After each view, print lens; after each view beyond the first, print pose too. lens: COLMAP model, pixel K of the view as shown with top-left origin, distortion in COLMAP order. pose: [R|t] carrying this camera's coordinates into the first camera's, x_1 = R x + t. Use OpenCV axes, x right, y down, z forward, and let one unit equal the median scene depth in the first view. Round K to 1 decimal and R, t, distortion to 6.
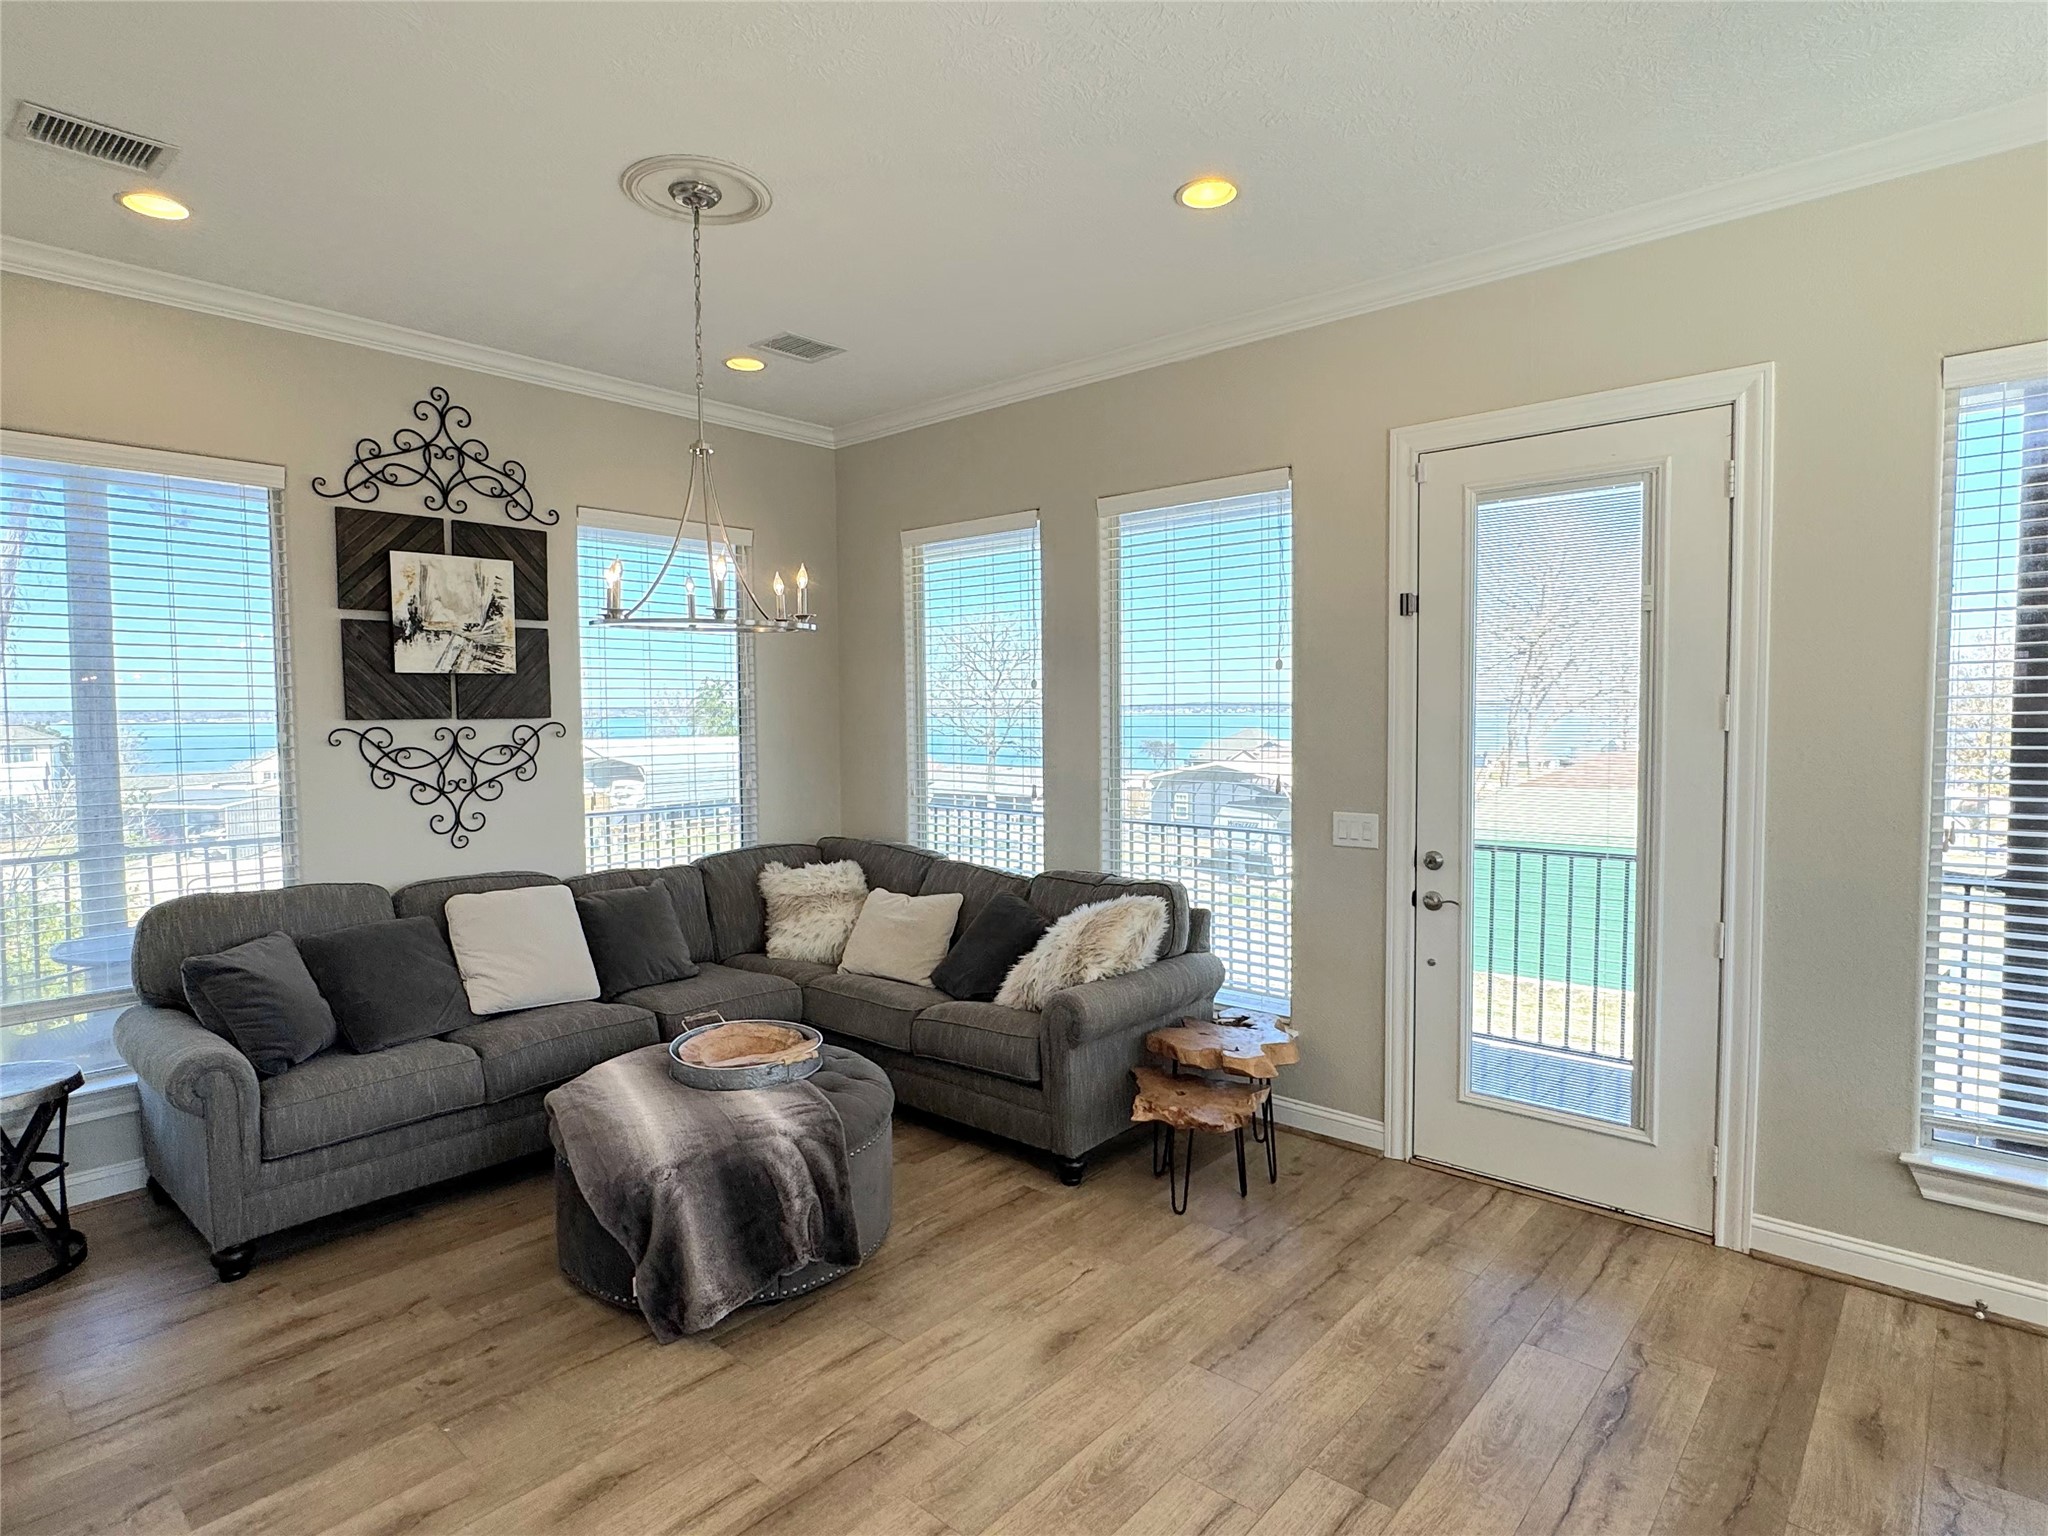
lens RADIAL K [[1100.9, 0, 1024.0], [0, 1100.9, 768.0], [0, 0, 1]] dist [-0.002835, -0.000368]
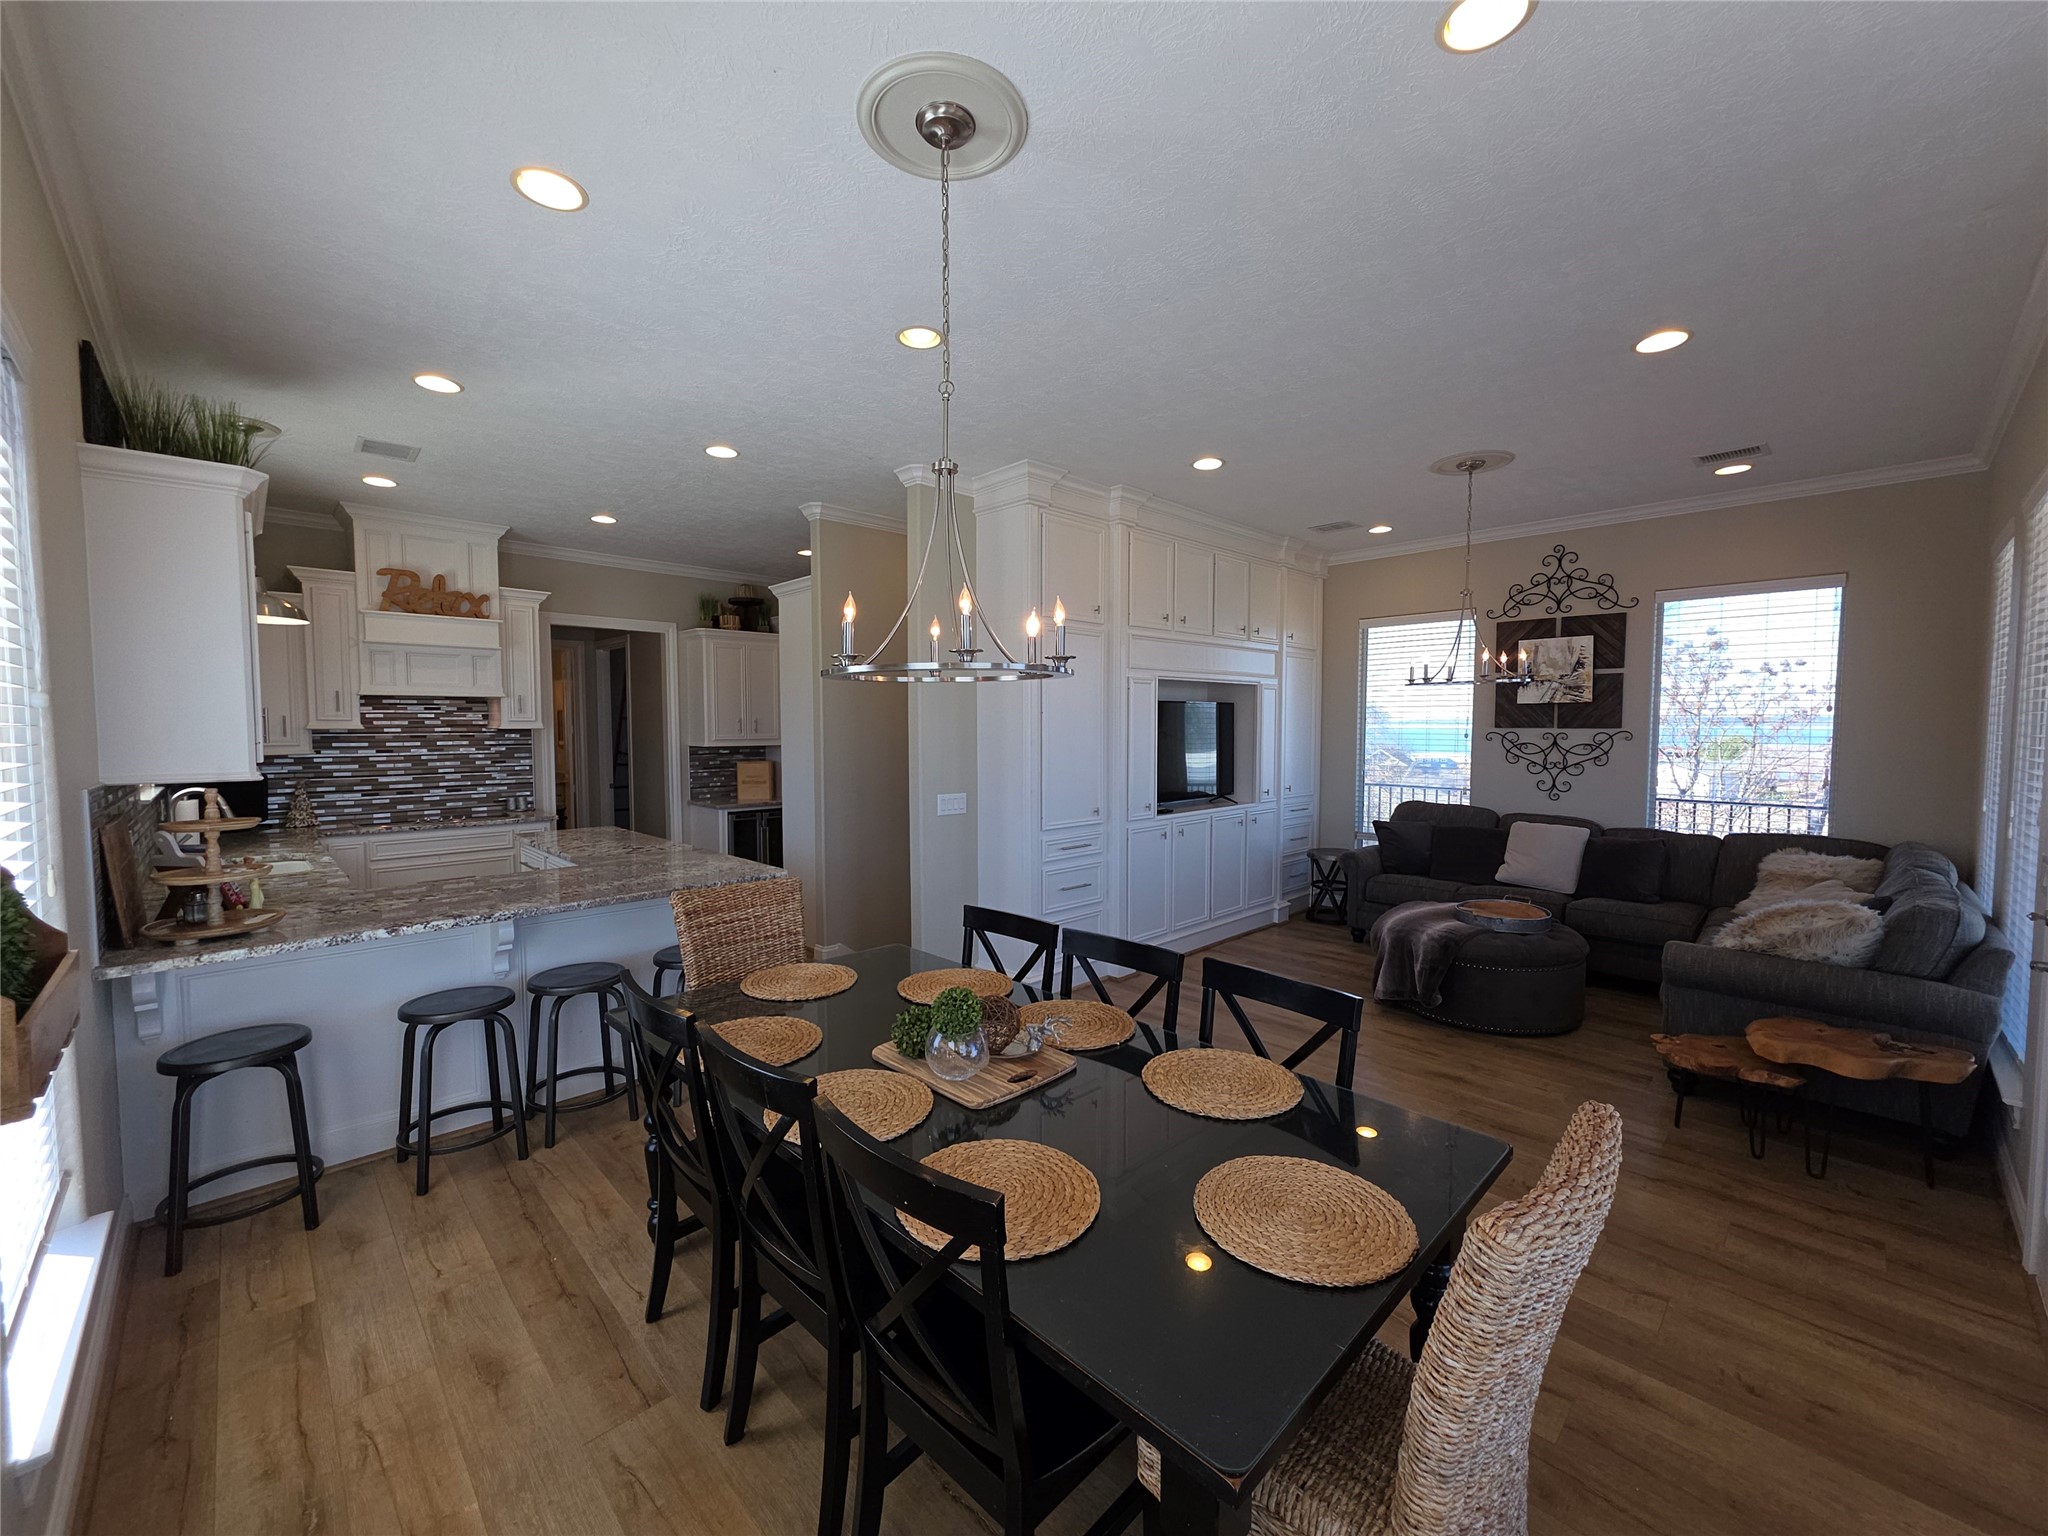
lens RADIAL K [[821.1, 0, 1024.0], [0, 821.1, 772.9], [0, 0, 1]] dist [-0.003279, -0.000412]
pose [[-0.078378, 0.068638, -0.994558, 0.917169], [-0.049519, 0.996128, 0.072649, -0.026807], [0.995693, 0.054943, -0.074676, 0.246200]]
